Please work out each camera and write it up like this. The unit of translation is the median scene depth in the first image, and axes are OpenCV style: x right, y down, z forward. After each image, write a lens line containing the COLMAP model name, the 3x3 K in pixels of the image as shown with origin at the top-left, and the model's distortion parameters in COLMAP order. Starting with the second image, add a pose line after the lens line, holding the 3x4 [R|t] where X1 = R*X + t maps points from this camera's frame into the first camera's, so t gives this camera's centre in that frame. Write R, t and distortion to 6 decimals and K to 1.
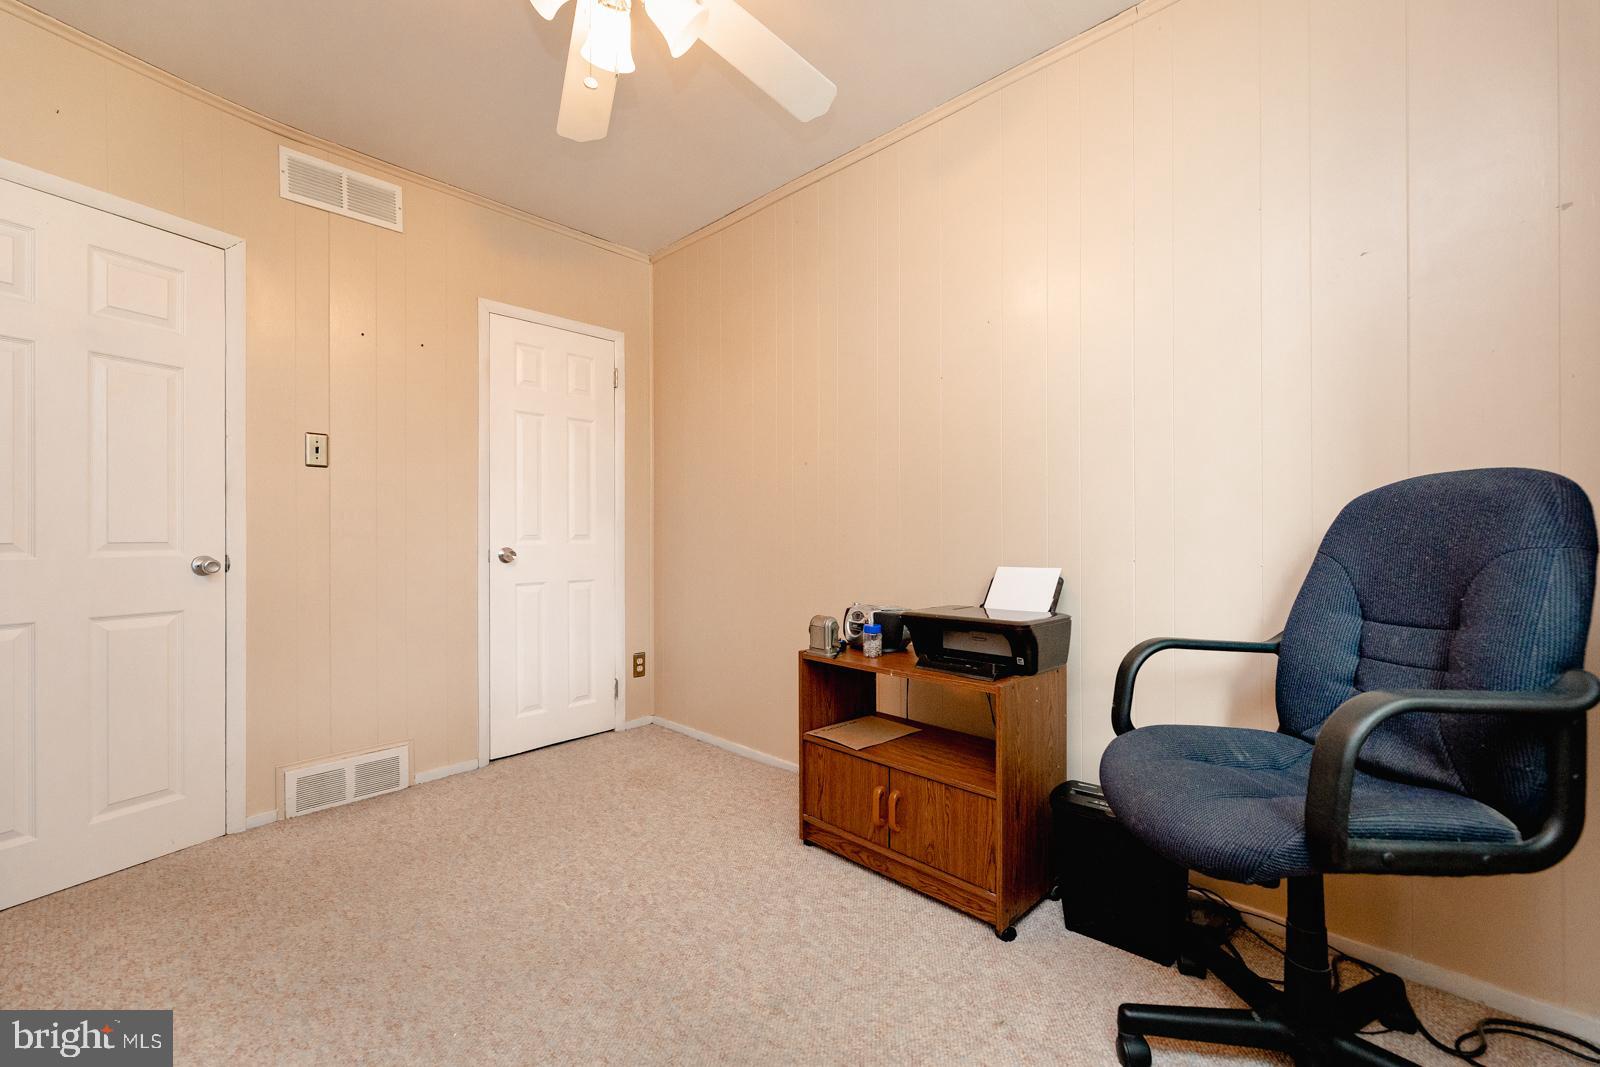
lens RADIAL K [[637.3, 0, 802.0], [0, 637.3, 525.9], [0, 0, 1]] dist [0.000634, 0.000065]
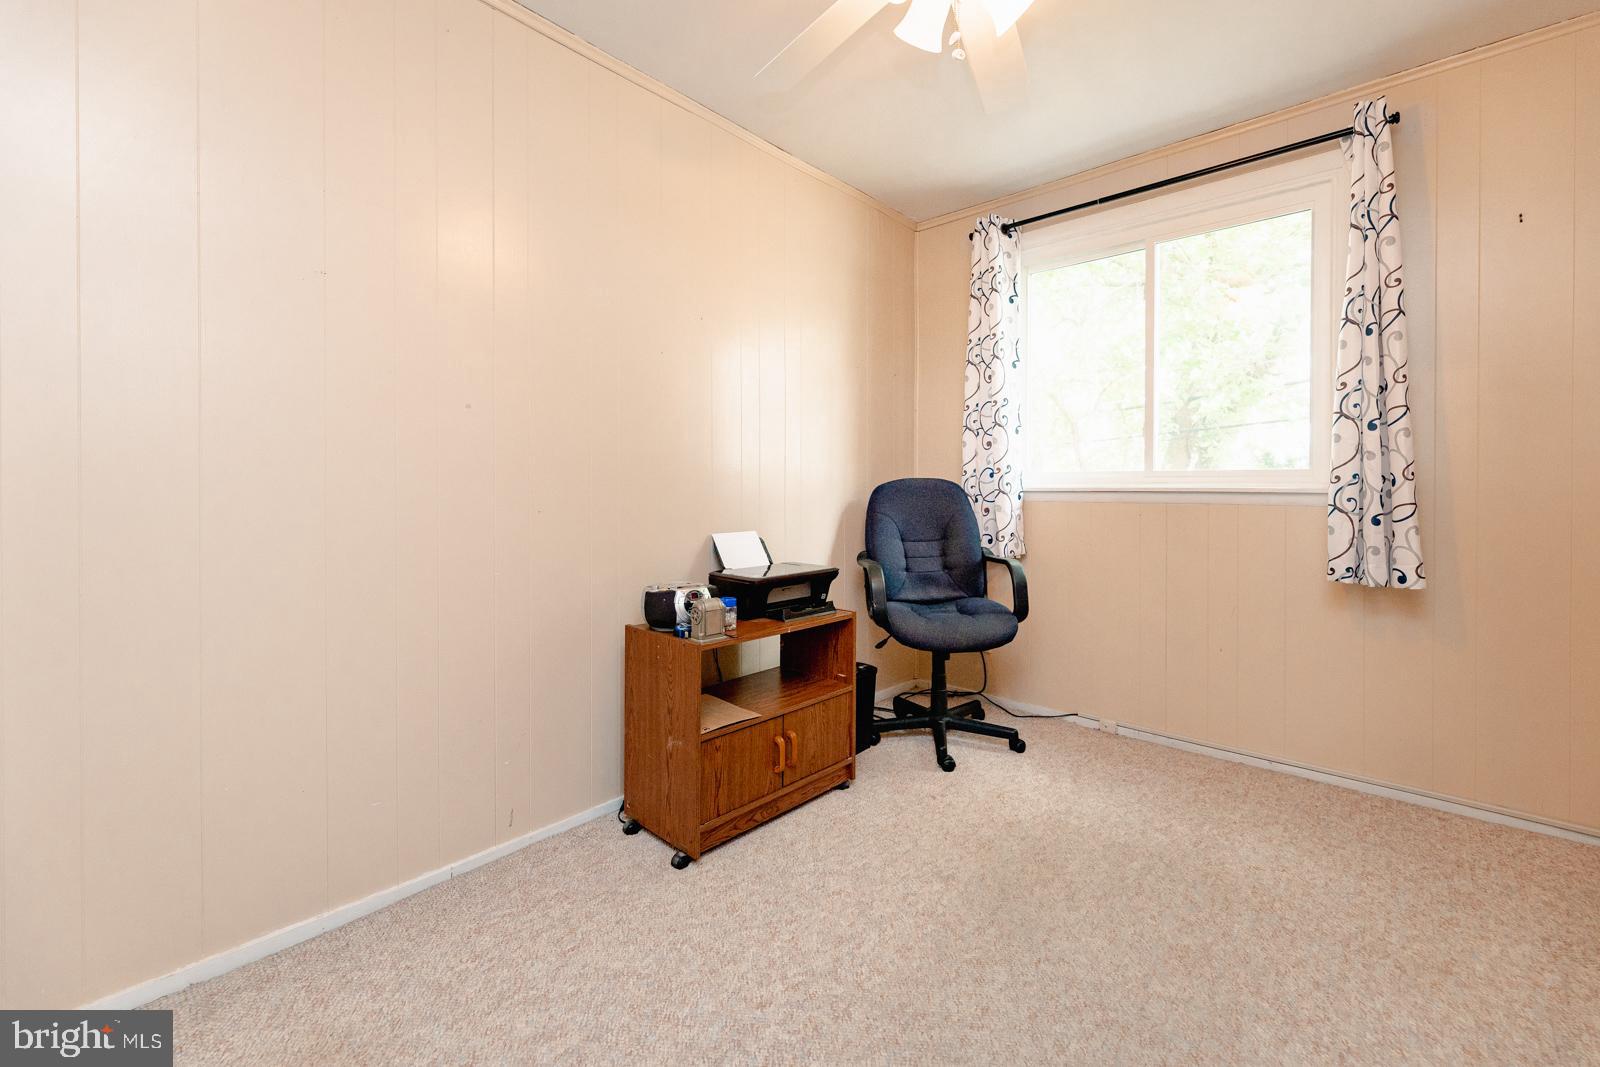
lens RADIAL K [[663.1, 0, 797.0], [0, 663.1, 502.0], [0, 0, 1]] dist [0.002054, 0.000529]
pose [[-0.006997, -0.007590, 0.999947, -0.770452], [-0.010225, 0.999919, 0.007518, -0.003135], [-0.999923, -0.010172, -0.007074, 0.743387]]
